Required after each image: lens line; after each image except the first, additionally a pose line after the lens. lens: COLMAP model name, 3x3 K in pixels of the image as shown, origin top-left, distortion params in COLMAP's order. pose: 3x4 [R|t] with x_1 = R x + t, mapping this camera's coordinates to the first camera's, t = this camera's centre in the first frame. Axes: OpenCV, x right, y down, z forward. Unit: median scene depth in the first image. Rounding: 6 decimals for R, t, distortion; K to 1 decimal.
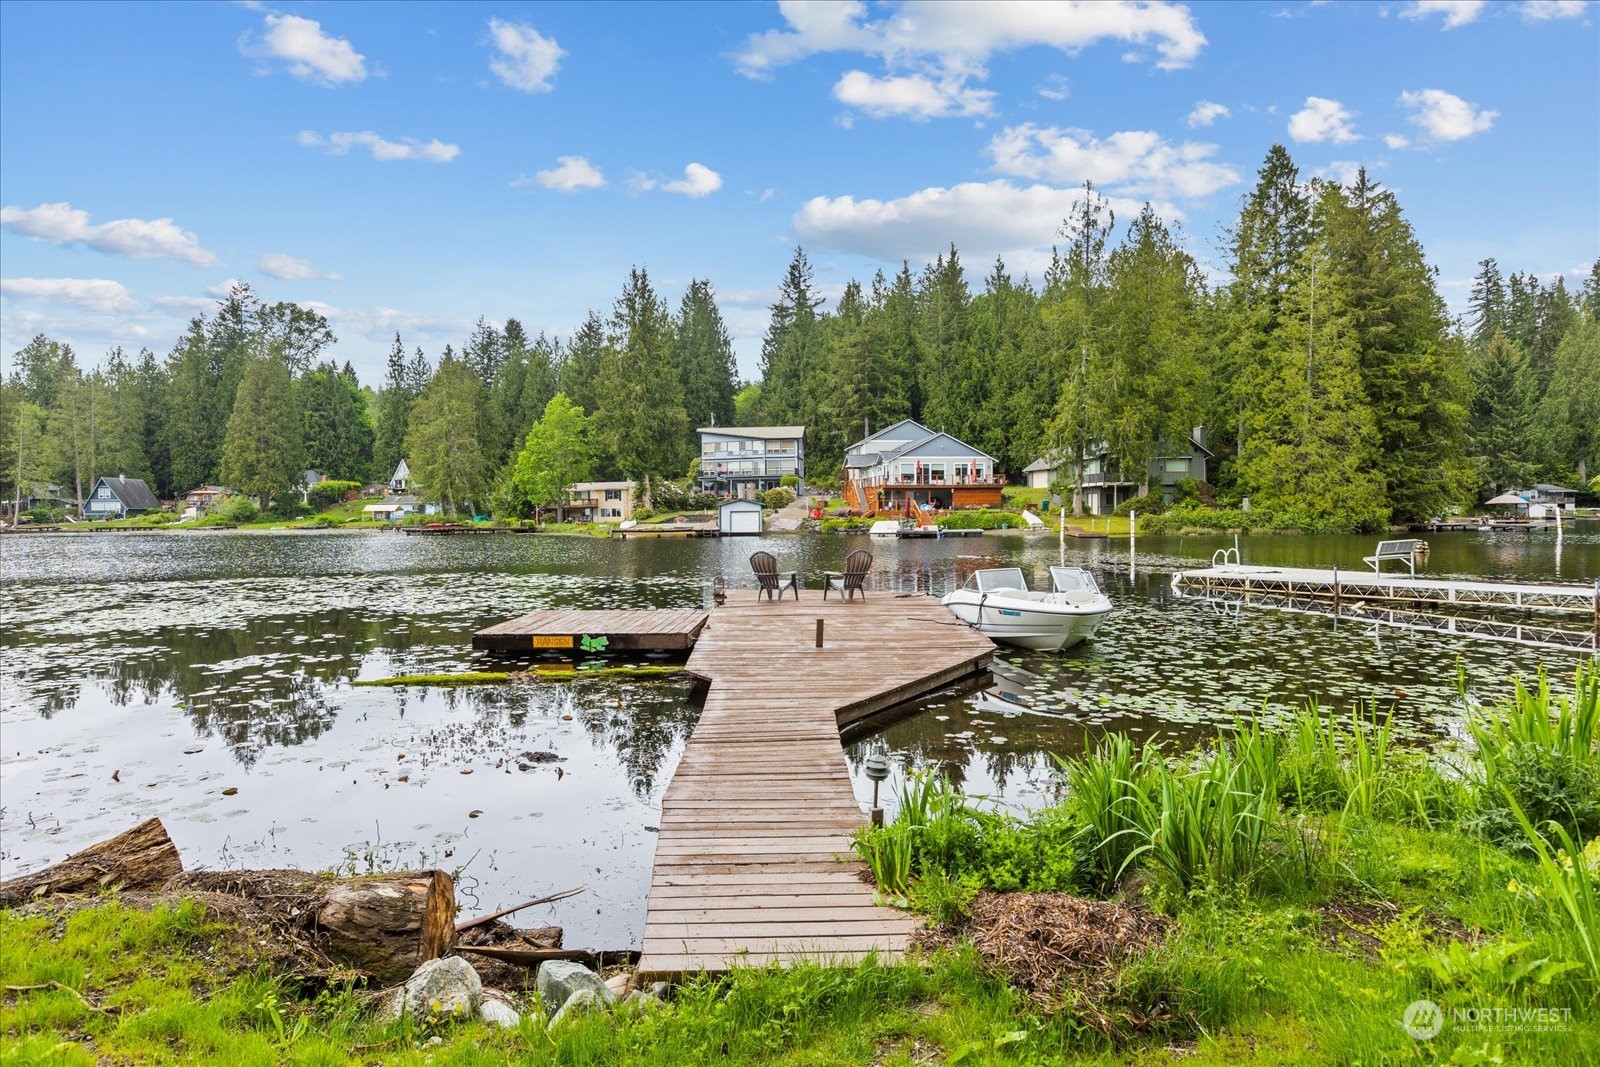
lens RADIAL K [[911.3, 0, 784.1], [0, 911.3, 522.6], [0, 0, 1]] dist [-0.003741, -0.001775]
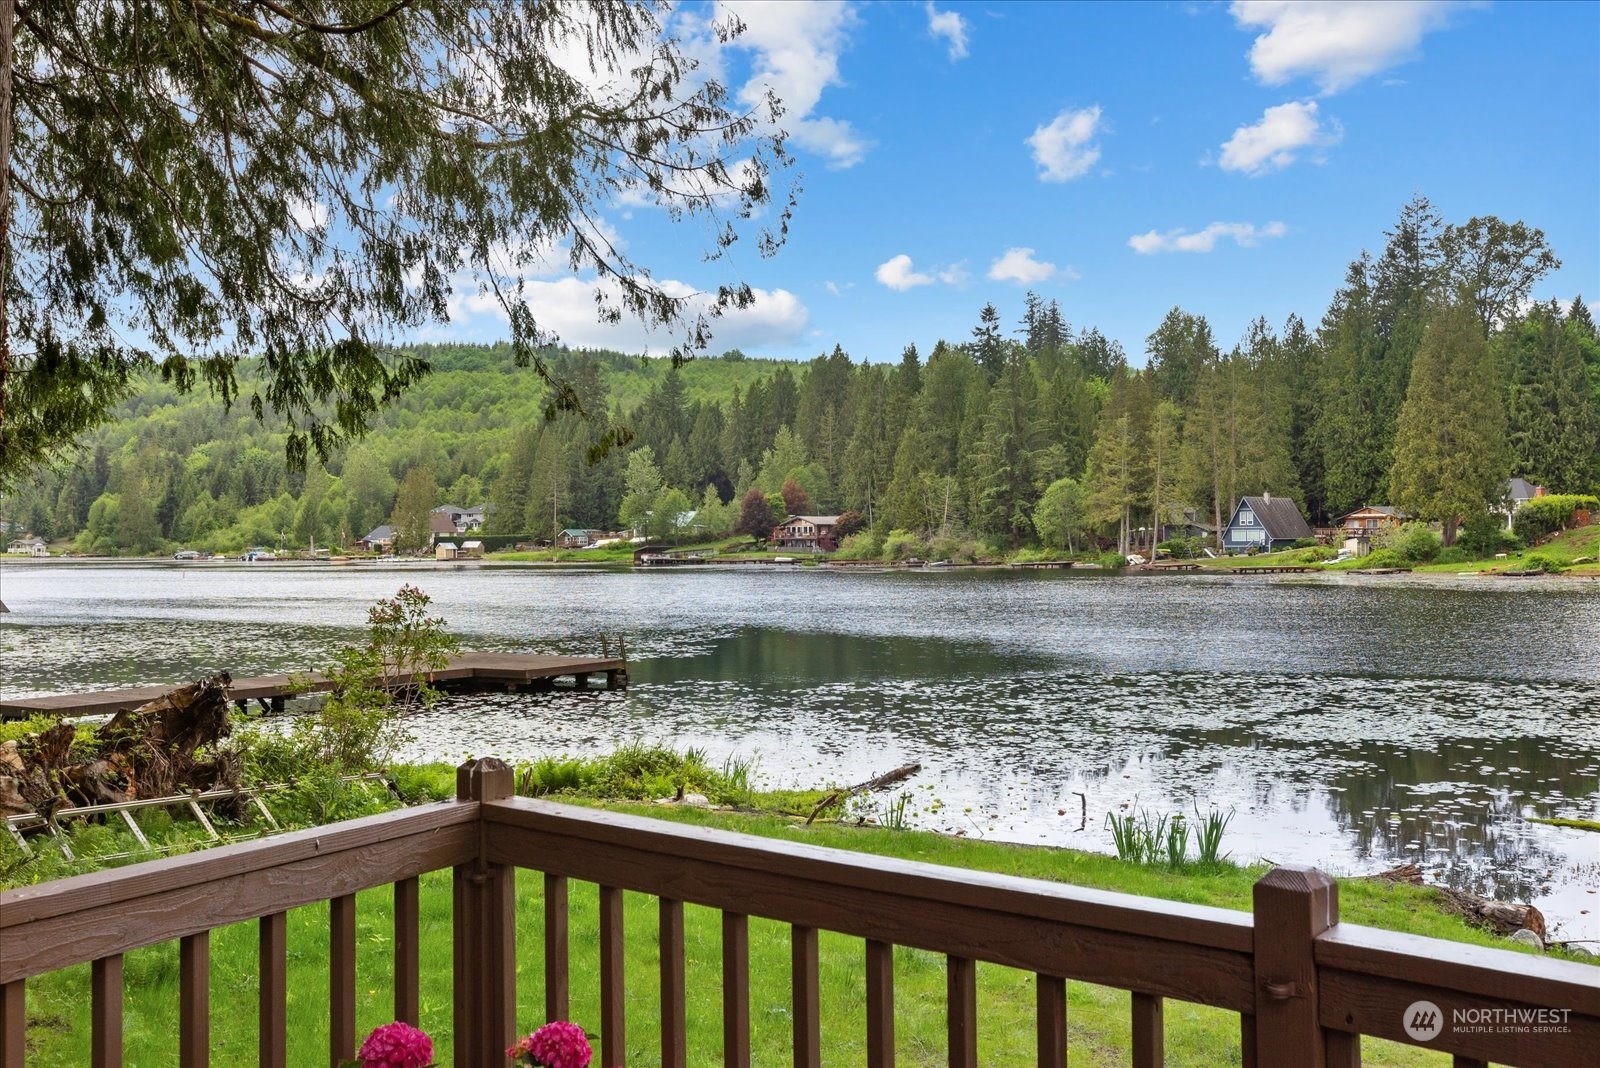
lens RADIAL K [[1549.0, 0, 803.2], [0, 1549.0, 520.7], [0, 0, 1]] dist [-0.006723, 0.000000]
pose [[0.610571, -0.005401, -0.791943, 0.041391], [-0.008021, 0.999883, -0.013004, -0.013429], [0.791921, 0.014292, 0.610457, -0.074053]]
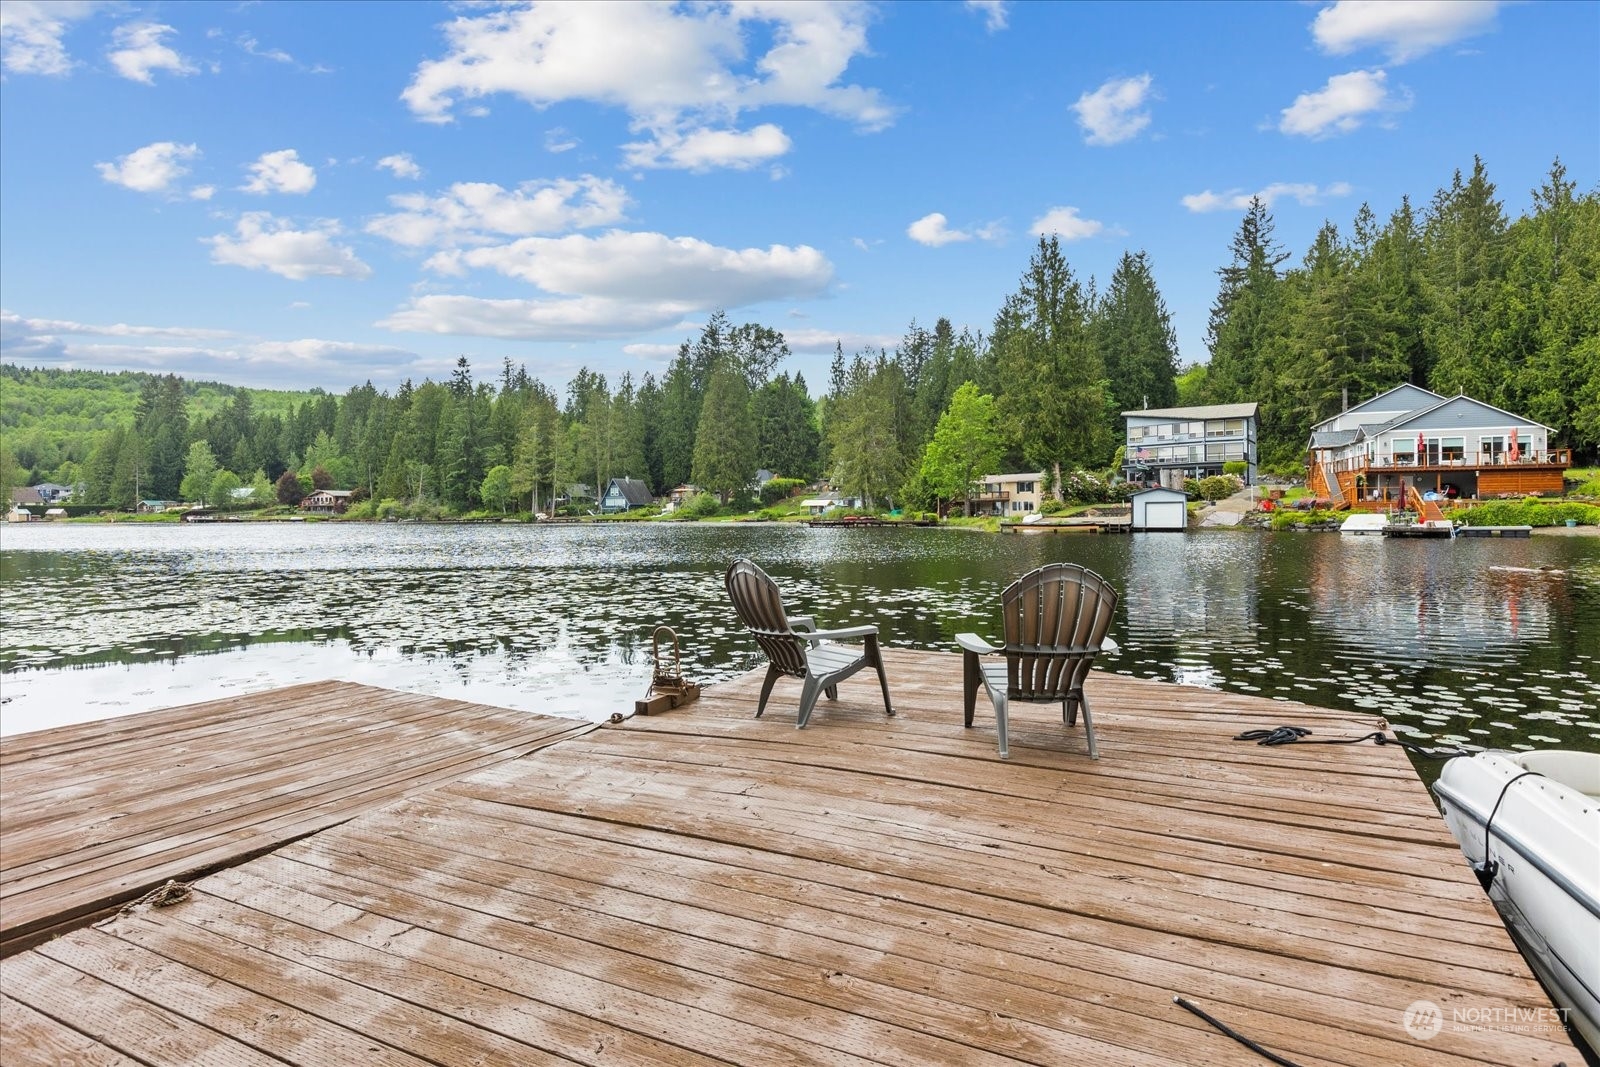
lens RADIAL K [[872.6, 0, 800.1], [0, 872.6, 516.5], [0, 0, 1]] dist [0.002827, -0.002235]
pose [[0.889175, 0.003647, -0.457553, 0.014924], [-0.004605, 0.999989, -0.000979, 0.001700], [0.457544, 0.002977, 0.889182, 0.085043]]
